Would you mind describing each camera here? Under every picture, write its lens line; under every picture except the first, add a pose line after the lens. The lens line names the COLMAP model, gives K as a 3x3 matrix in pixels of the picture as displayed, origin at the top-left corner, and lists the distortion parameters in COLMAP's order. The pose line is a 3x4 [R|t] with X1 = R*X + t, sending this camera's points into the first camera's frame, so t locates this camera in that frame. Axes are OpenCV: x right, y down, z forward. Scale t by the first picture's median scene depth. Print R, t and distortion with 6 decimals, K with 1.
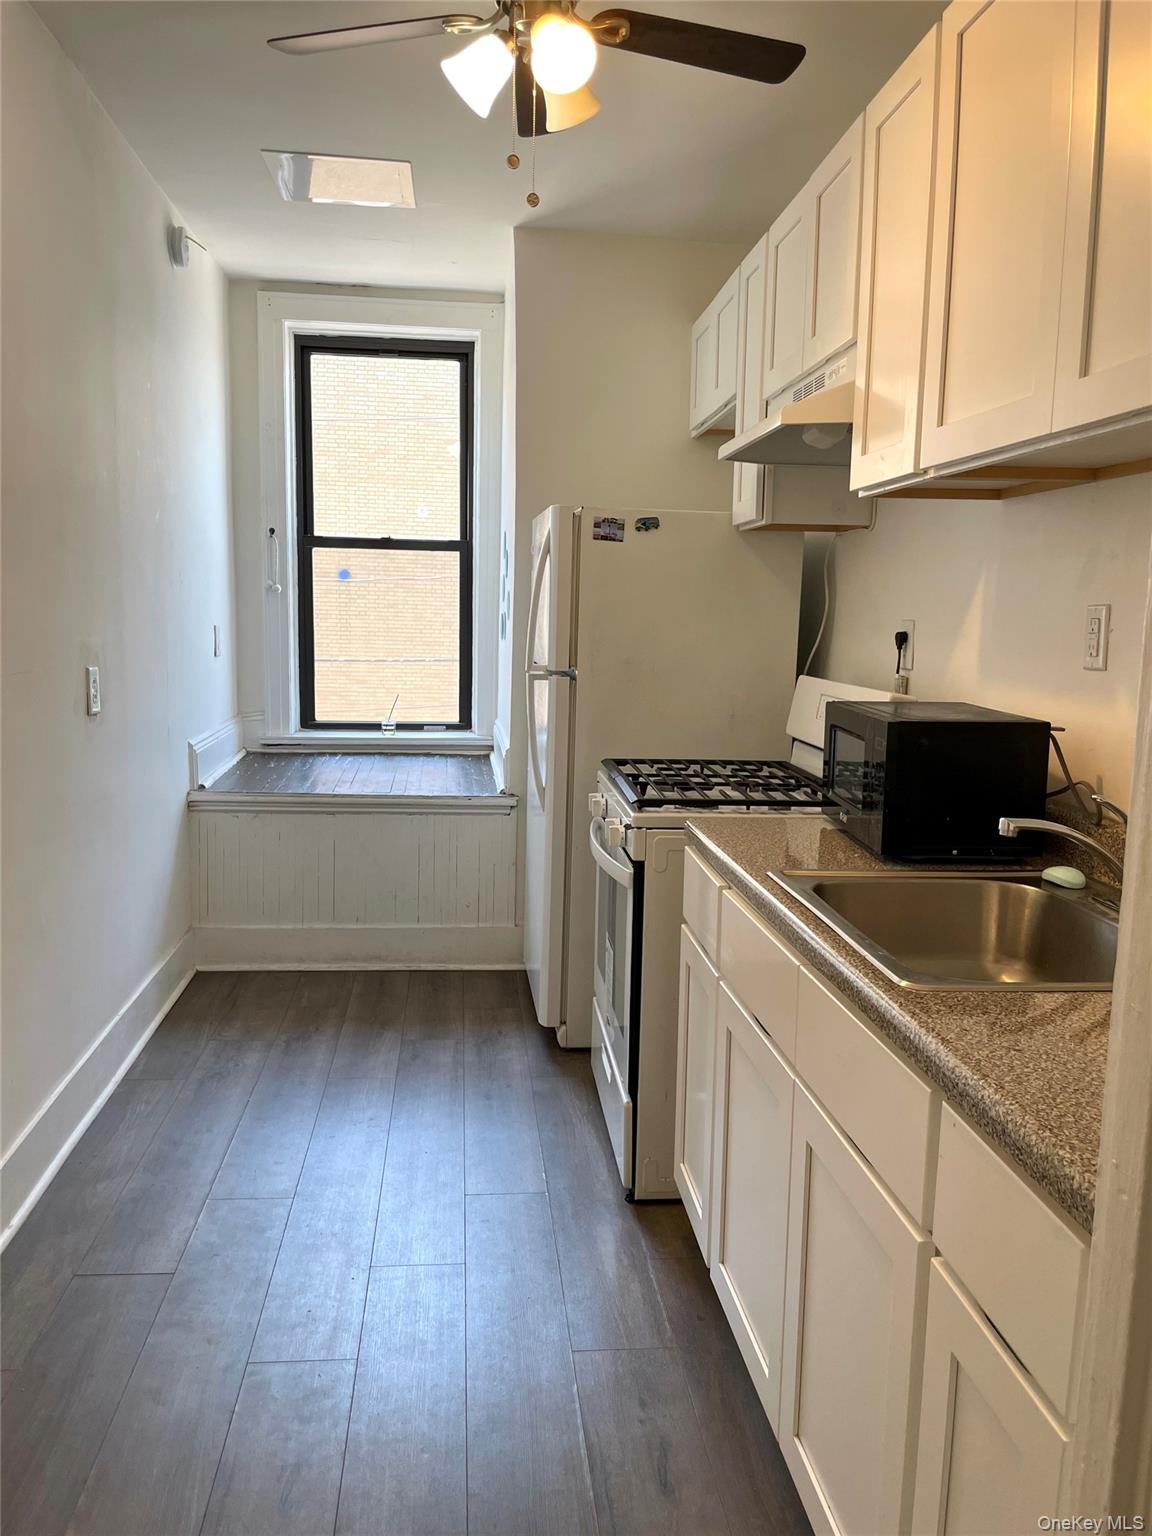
lens RADIAL K [[1165.2, 0, 581.1], [0, 1165.2, 752.6], [0, 0, 1]] dist [0.099251, -0.152718]
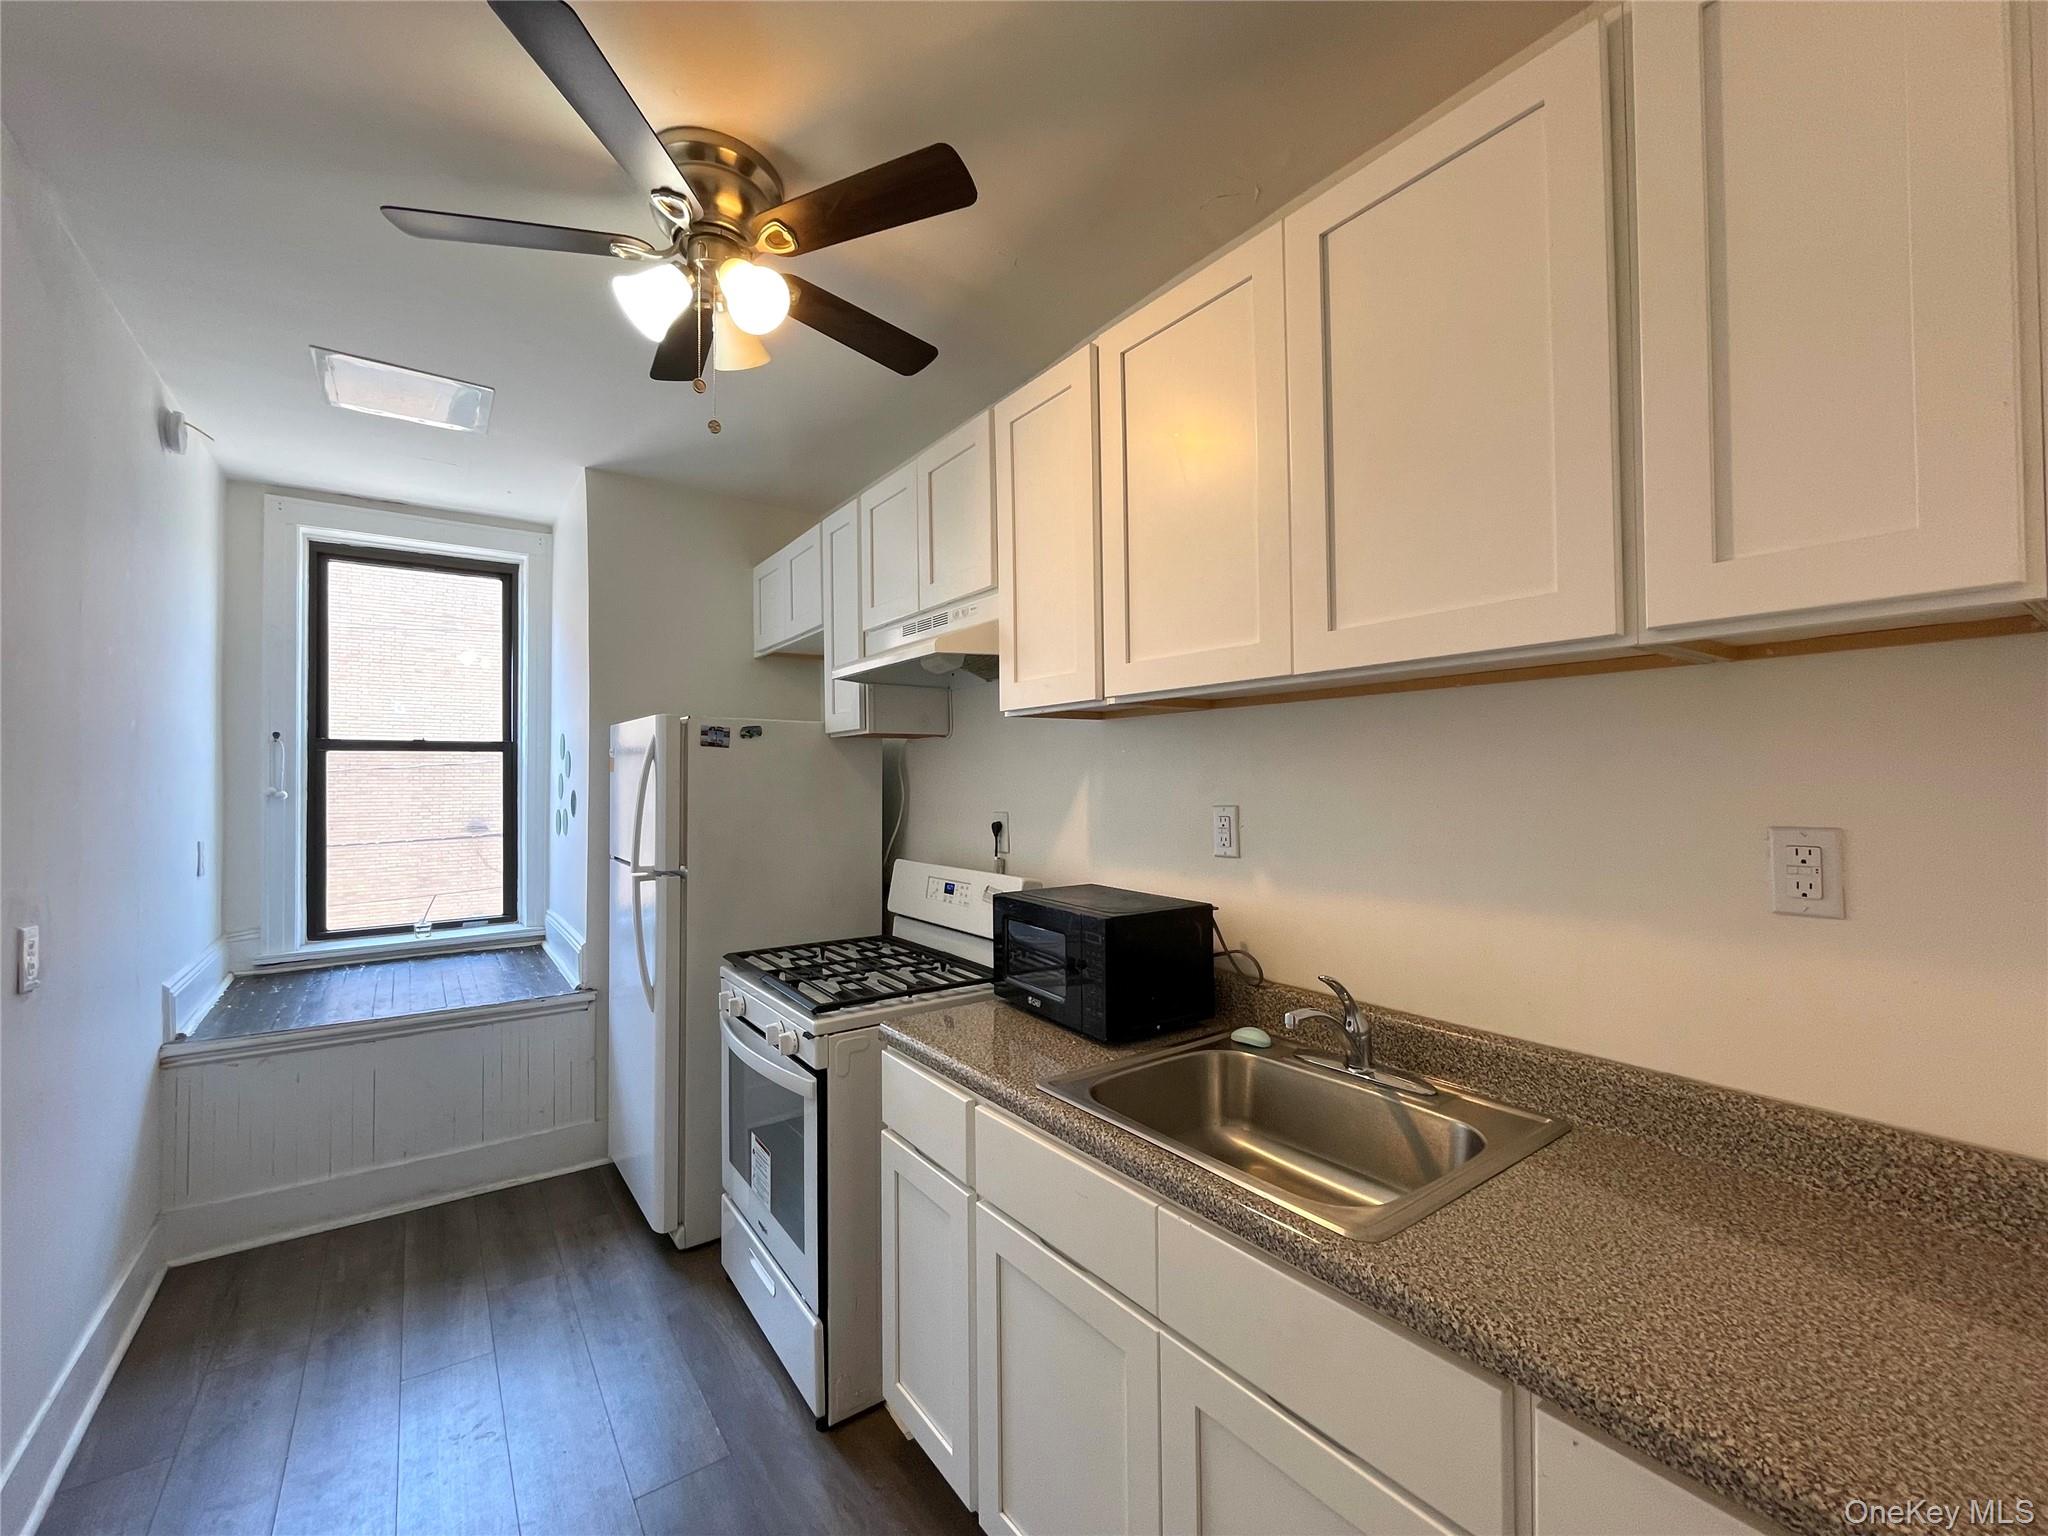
lens RADIAL K [[834.6, 0, 1024.2], [0, 834.6, 762.3], [0, 0, 1]] dist [-0.002035, -0.000237]
pose [[0.866604, -0.019820, 0.498604, -0.114090], [0.090140, 0.988991, -0.117355, -0.050985], [-0.490788, 0.146644, 0.858849, 0.198615]]
